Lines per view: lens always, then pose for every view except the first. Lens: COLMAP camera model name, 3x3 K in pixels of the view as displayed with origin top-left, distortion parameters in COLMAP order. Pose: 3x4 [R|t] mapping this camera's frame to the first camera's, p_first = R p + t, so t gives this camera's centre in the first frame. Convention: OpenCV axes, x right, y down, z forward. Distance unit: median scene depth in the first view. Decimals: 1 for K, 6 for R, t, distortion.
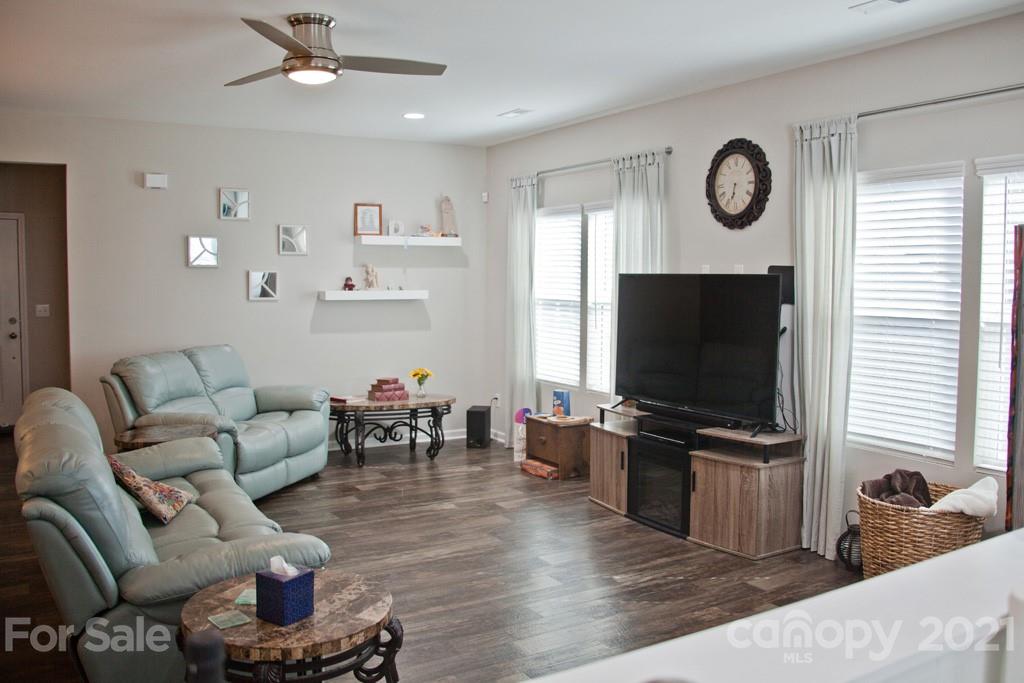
lens RADIAL K [[825.4, 0, 544.0], [0, 825.4, 342.5], [0, 0, 1]] dist [-0.175739, 0.121444]
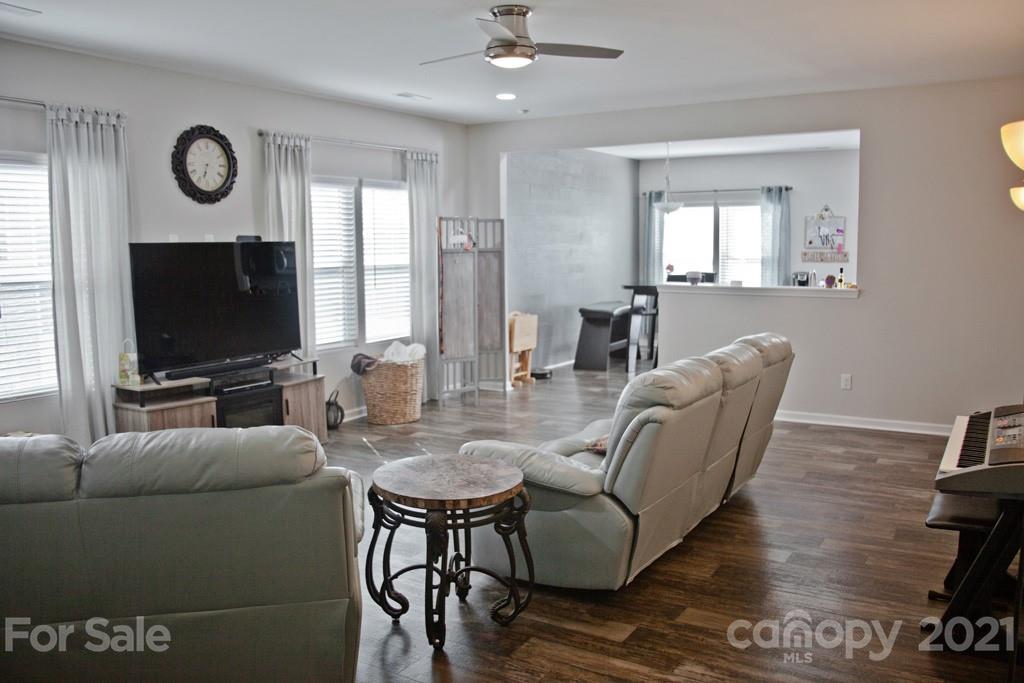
lens RADIAL K [[825.4, 0, 544.0], [0, 825.4, 342.5], [0, 0, 1]] dist [-0.175739, 0.121444]
pose [[-0.454571, -0.109917, 0.883902, -0.921537], [0.071924, 0.984586, 0.159426, -0.083265], [-0.887802, 0.136045, -0.439659, 1.004065]]
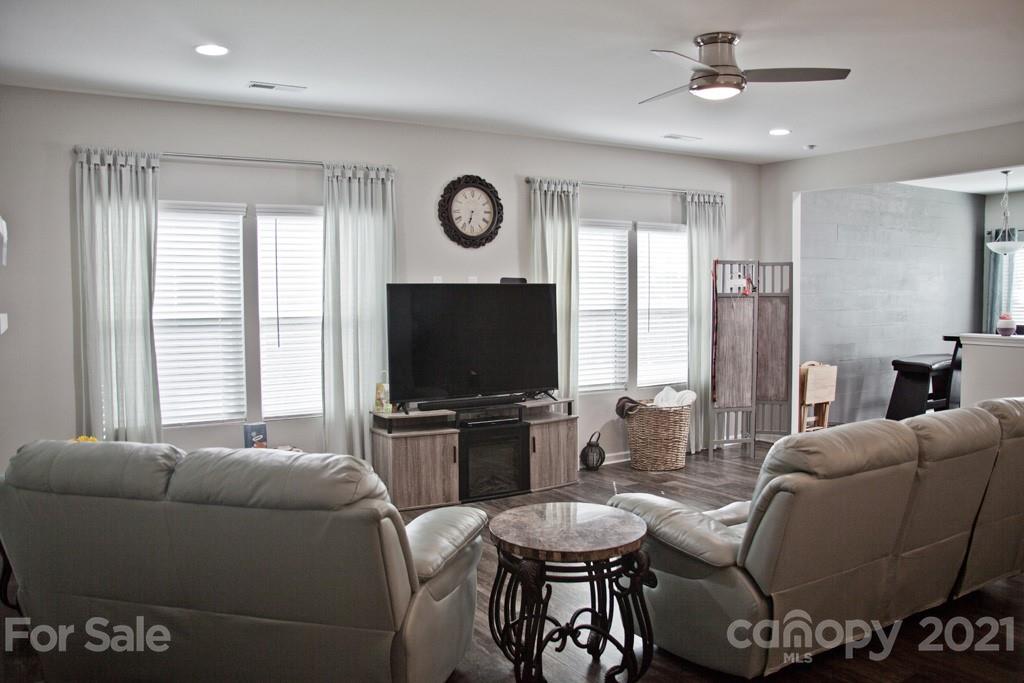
lens RADIAL K [[825.4, 0, 544.0], [0, 825.4, 342.5], [0, 0, 1]] dist [-0.175739, 0.121444]
pose [[-0.006959, -0.066419, 0.997768, -0.932327], [0.084453, 0.994188, 0.066769, -0.063864], [-0.996403, 0.084729, -0.001309, 0.824148]]
